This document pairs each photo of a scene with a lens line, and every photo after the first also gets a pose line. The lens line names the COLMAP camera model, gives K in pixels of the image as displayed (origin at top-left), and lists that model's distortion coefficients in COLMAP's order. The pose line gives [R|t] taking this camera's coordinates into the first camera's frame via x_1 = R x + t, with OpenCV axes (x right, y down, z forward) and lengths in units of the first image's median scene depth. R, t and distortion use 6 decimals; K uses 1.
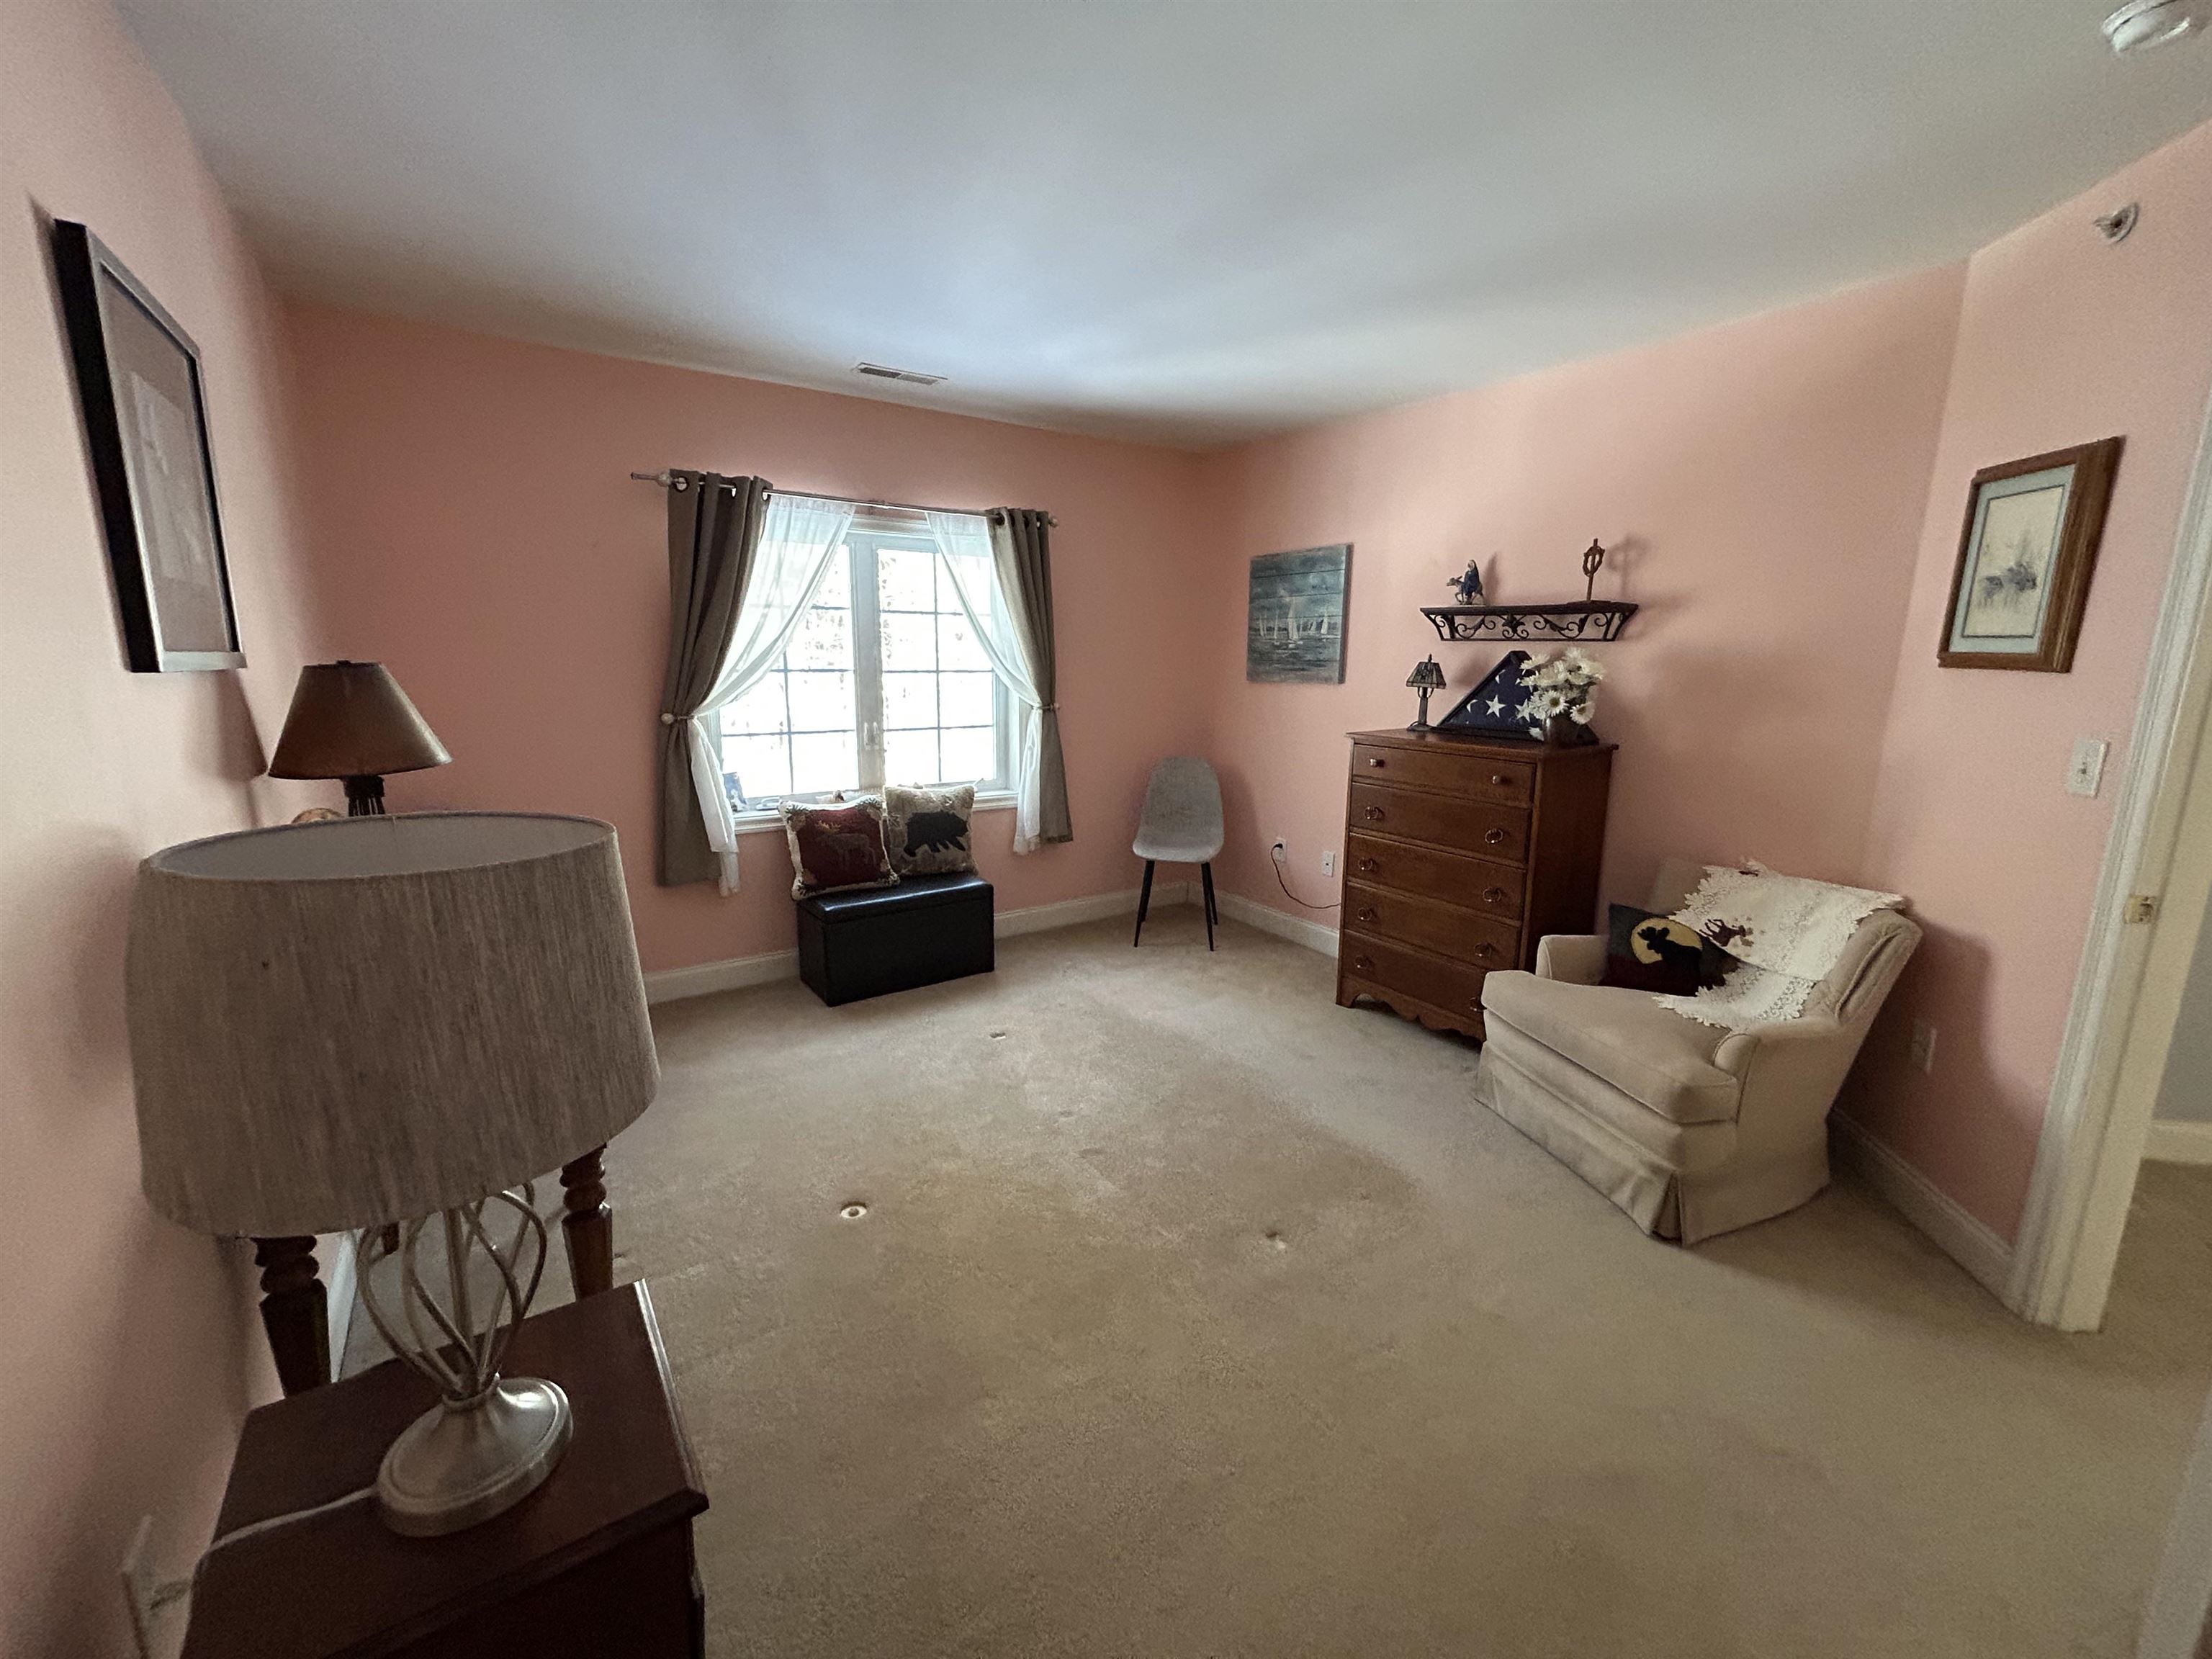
lens RADIAL K [[890.3, 0, 1106.0], [0, 890.3, 829.5], [0, 0, 1]] dist [-0.001223, -0.000506]
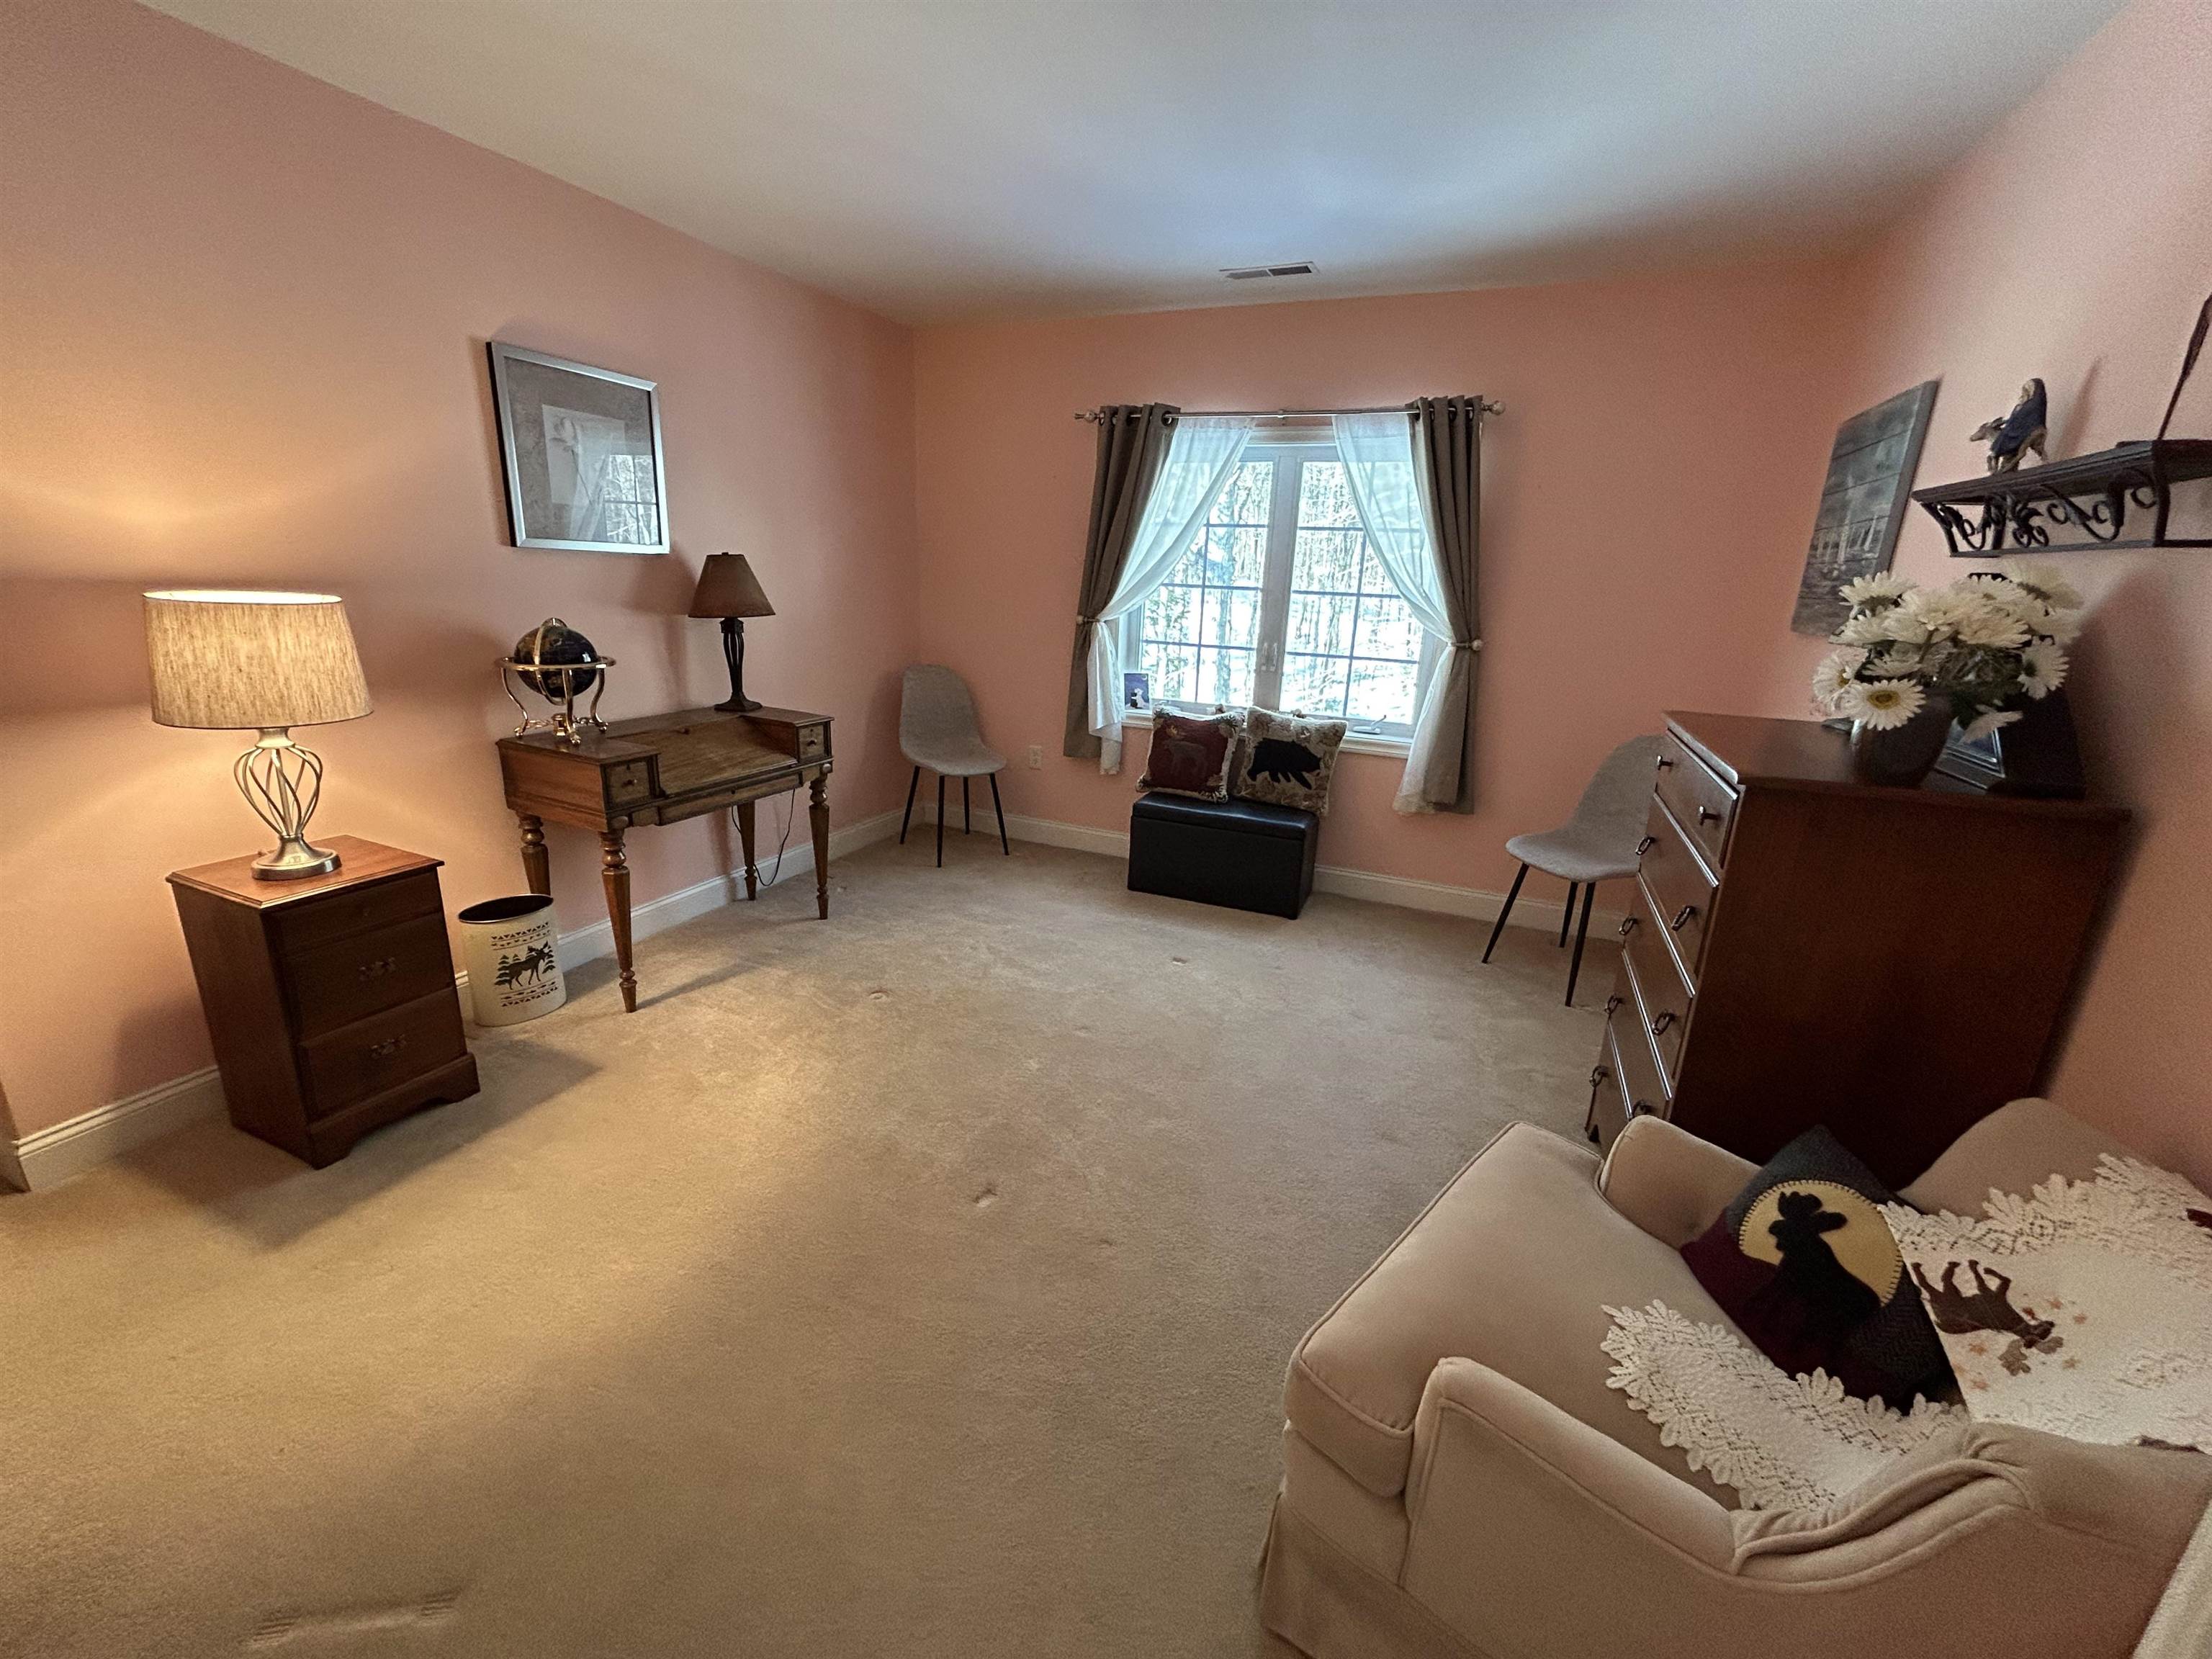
lens RADIAL K [[890.3, 0, 1106.0], [0, 890.3, 829.5], [0, 0, 1]] dist [-0.001223, -0.000506]
pose [[0.532277, 0.248939, -0.809142, 0.524437], [-0.200323, 0.965681, 0.165322, -0.049007], [0.822528, 0.074092, 0.563878, 0.319622]]
